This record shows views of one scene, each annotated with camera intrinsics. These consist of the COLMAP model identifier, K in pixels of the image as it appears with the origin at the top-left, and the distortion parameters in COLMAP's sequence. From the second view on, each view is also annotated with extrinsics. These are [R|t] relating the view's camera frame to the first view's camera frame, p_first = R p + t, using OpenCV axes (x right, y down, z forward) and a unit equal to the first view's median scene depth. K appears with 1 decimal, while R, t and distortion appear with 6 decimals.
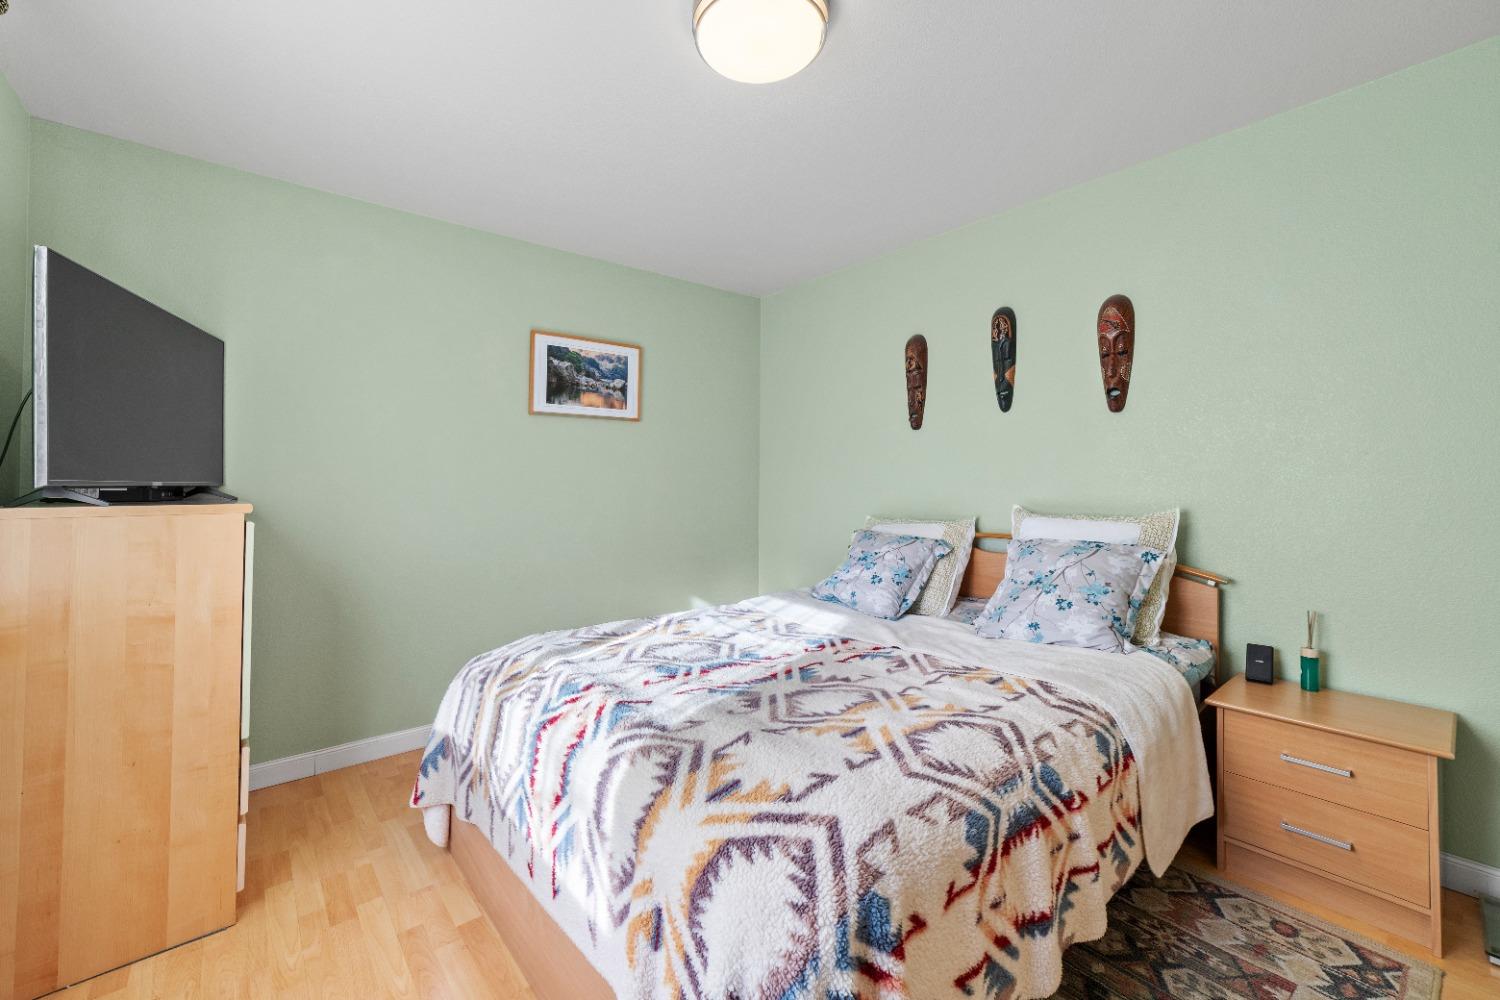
lens RADIAL K [[591.5, 0, 748.5], [0, 591.5, 463.6], [0, 0, 1]] dist [-0.017170, 0.000049]
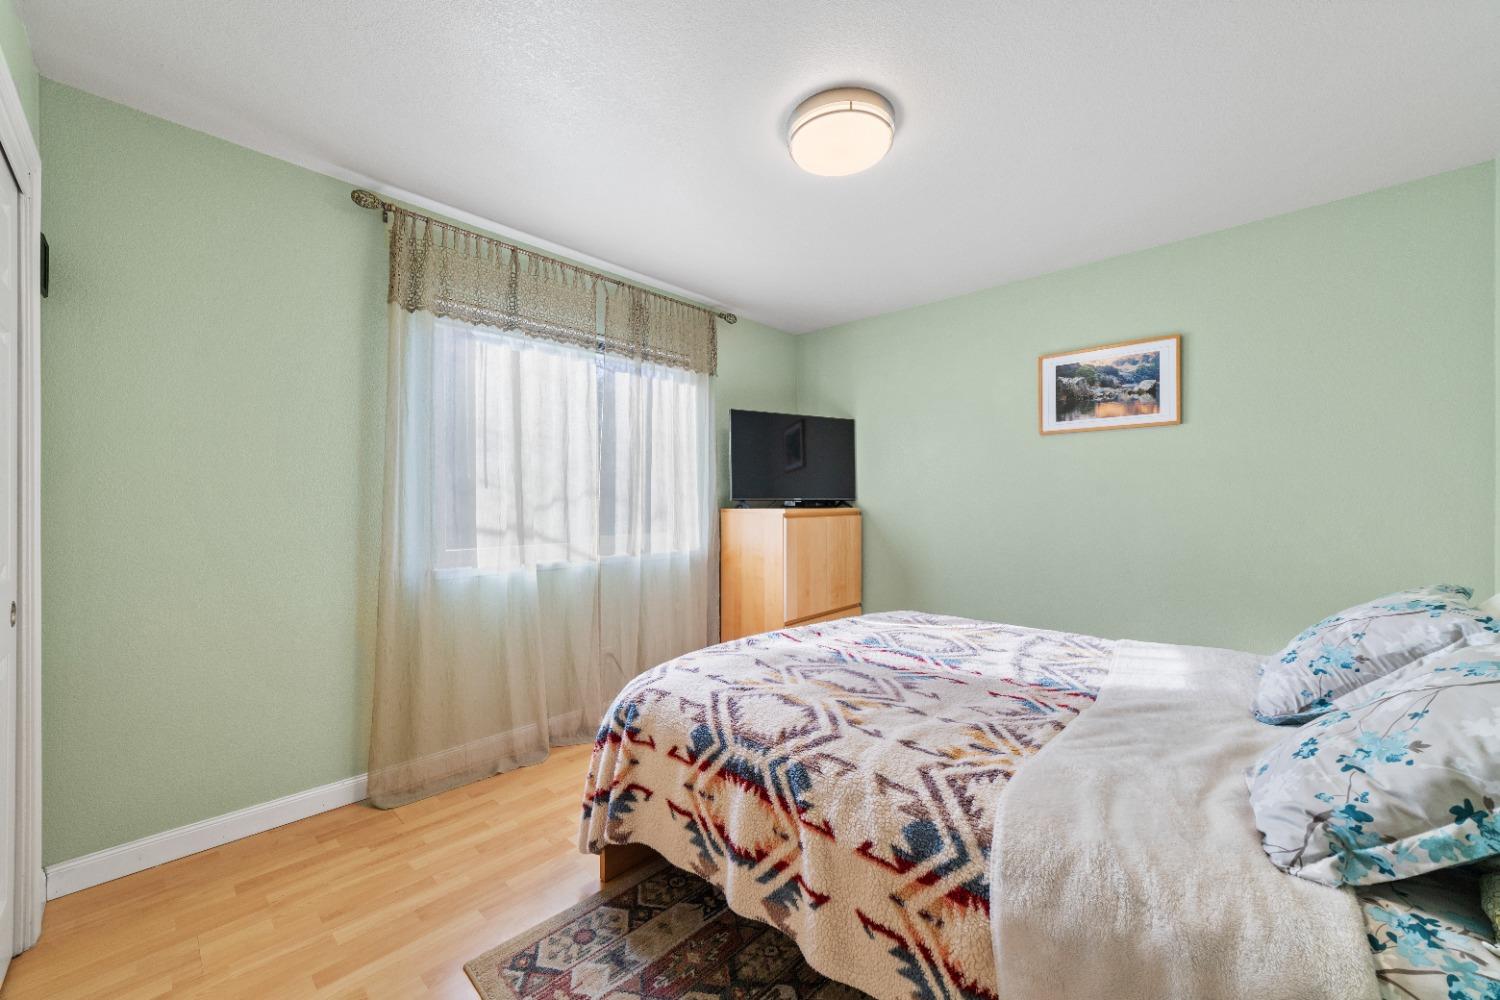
lens RADIAL K [[591.5, 0, 750.1], [0, 591.5, 499.7], [0, 0, 1]] dist [-0.017170, 0.000049]
pose [[0.127380, 0.002837, -0.991850, 0.624877], [0.036820, 0.999293, 0.007587, 0.007740], [0.991170, -0.037486, 0.127186, 0.319358]]
